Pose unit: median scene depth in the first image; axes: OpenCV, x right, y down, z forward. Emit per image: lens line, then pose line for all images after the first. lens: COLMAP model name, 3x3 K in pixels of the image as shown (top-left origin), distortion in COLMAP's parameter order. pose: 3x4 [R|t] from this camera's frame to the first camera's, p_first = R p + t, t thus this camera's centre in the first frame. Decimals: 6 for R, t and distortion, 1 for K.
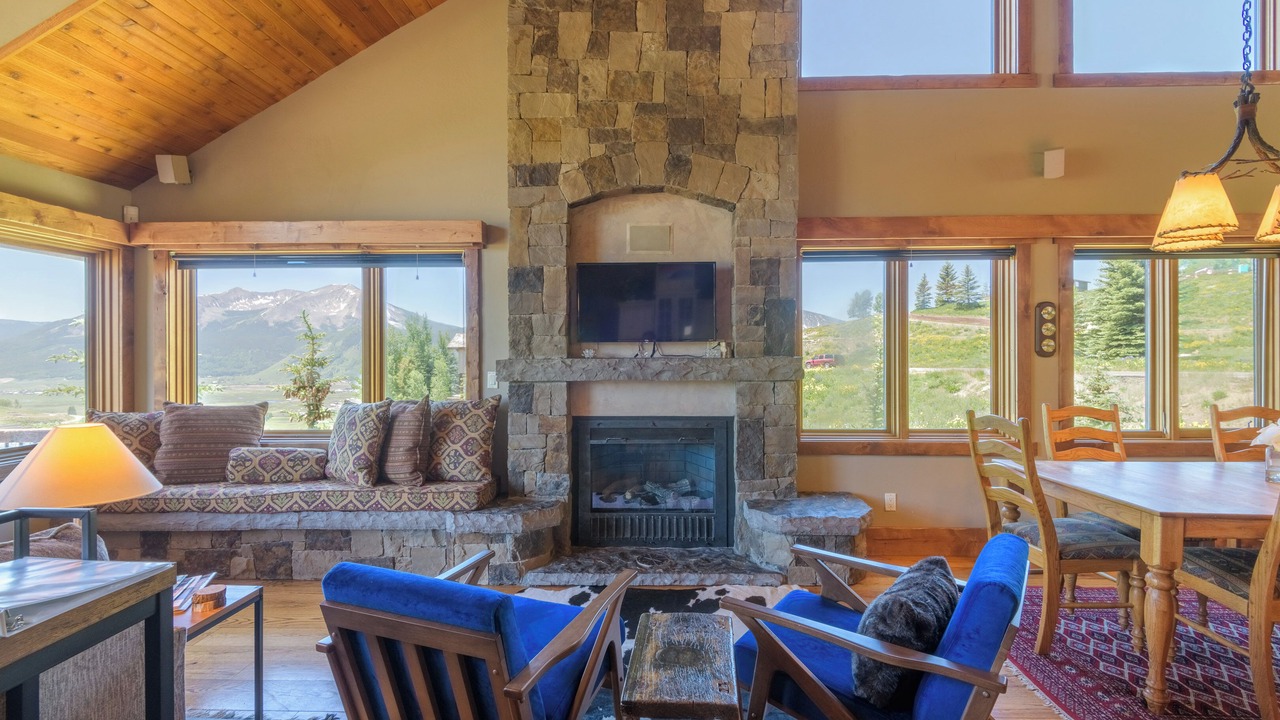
lens RADIAL K [[574.6, 0, 640.1], [0, 574.6, 355.1], [0, 0, 1]] dist [0.035458, -0.026598]
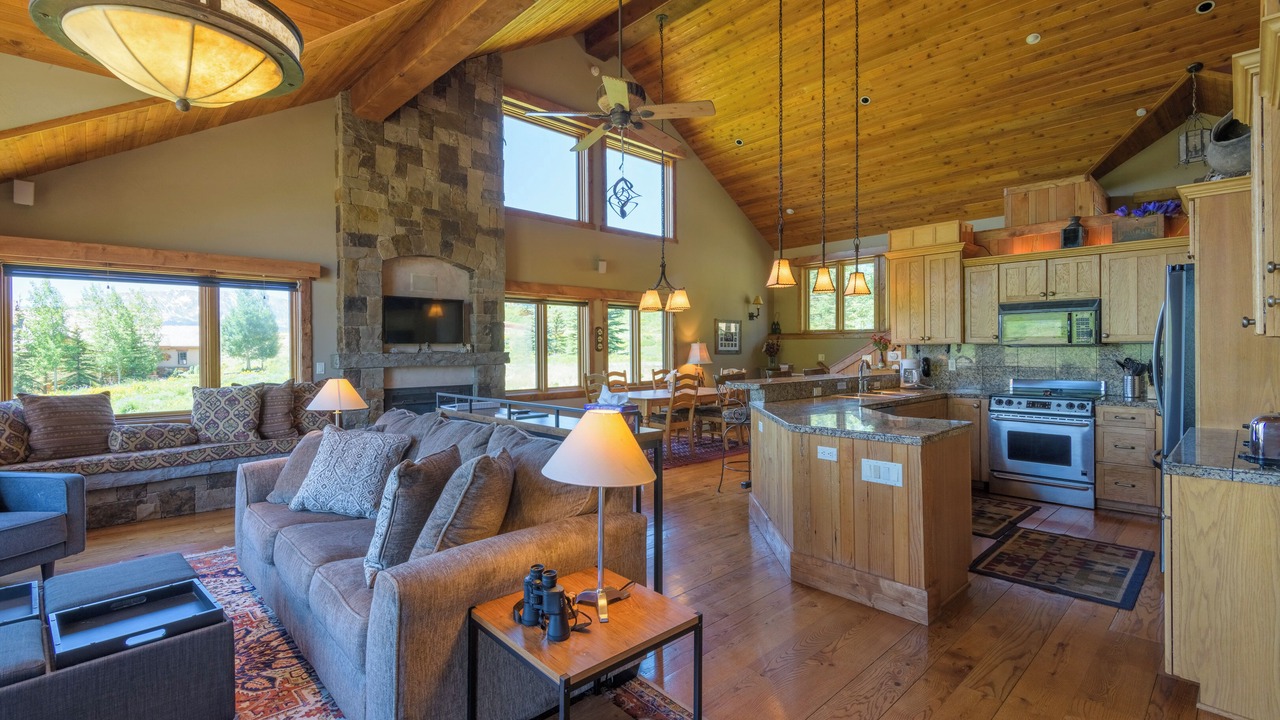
lens RADIAL K [[574.6, 0, 640.1], [0, 574.6, 355.1], [0, 0, 1]] dist [0.035458, -0.026598]
pose [[0.708026, -0.008443, 0.706136, -0.781119], [0.009814, 0.999950, 0.002116, 0.014505], [-0.706118, 0.005432, 0.708073, -0.703344]]
